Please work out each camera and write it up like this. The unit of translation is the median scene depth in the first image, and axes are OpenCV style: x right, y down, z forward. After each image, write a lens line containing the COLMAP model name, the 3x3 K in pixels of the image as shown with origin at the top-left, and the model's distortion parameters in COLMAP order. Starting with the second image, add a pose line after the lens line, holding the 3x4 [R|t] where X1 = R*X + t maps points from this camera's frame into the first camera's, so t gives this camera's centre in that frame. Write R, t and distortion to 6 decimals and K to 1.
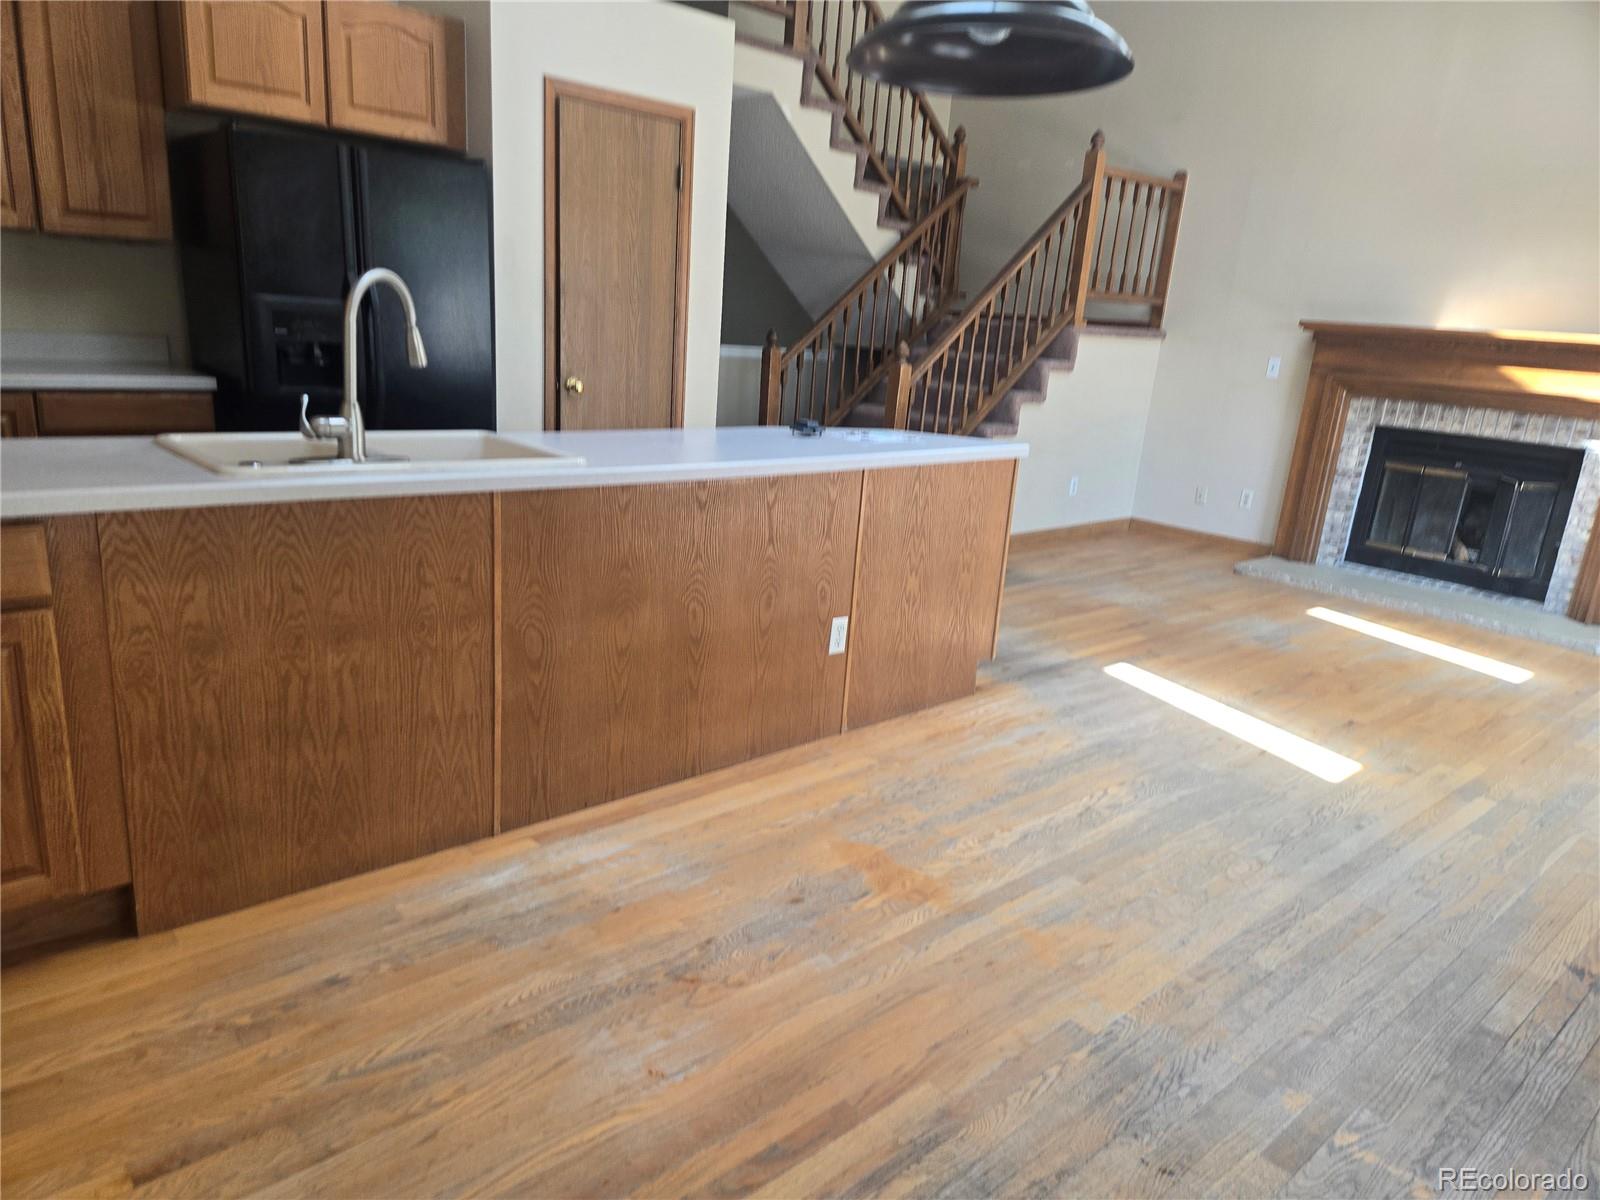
lens RADIAL K [[1071.8, 0, 796.7], [0, 1071.8, 609.0], [0, 0, 1]] dist [0.028897, -0.001944]
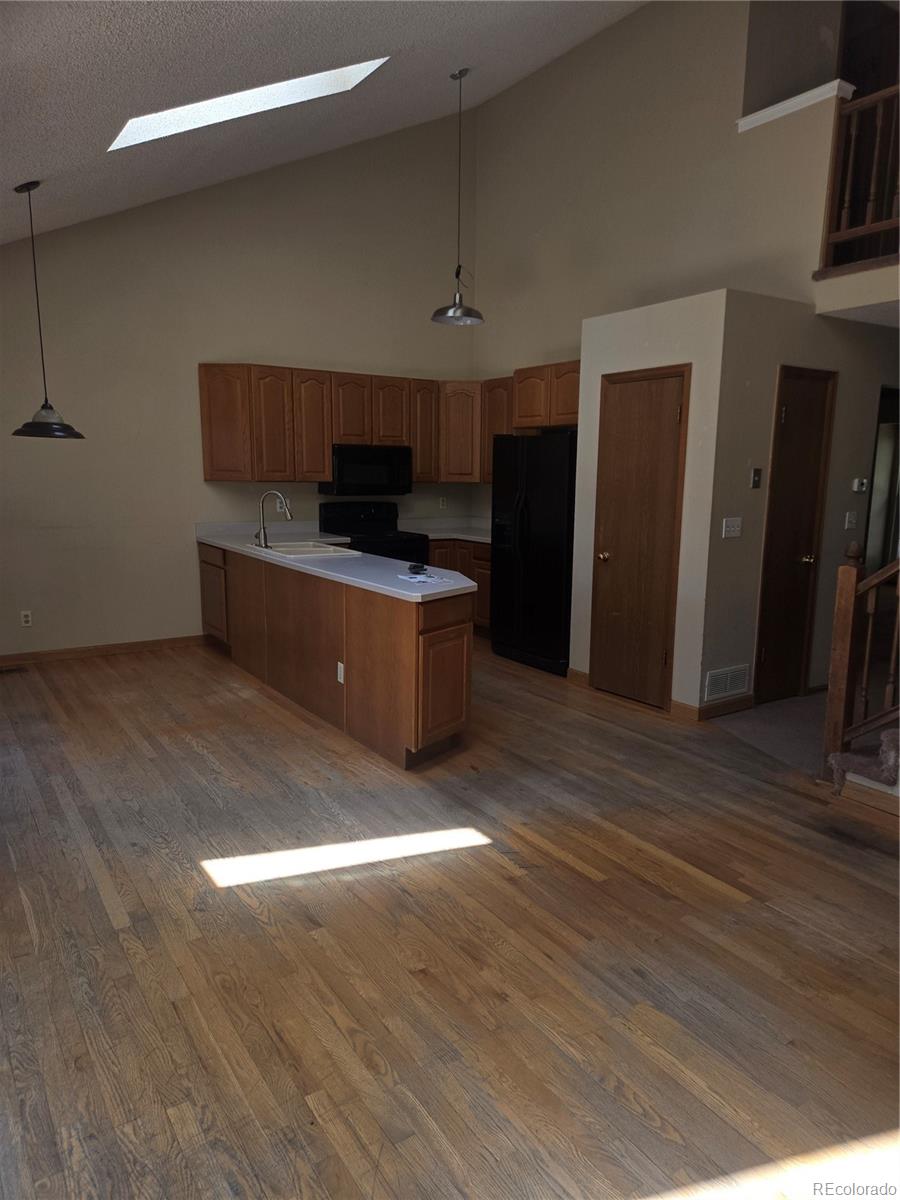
lens RADIAL K [[803.9, 0, 449.3], [0, 803.9, 598.5], [0, 0, 1]] dist [0.028897, -0.001944]
pose [[-0.142126, 0.094308, -0.985346, 1.492903], [-0.288996, 0.948126, 0.132430, -0.364669], [0.946722, 0.303582, -0.107499, 1.428927]]
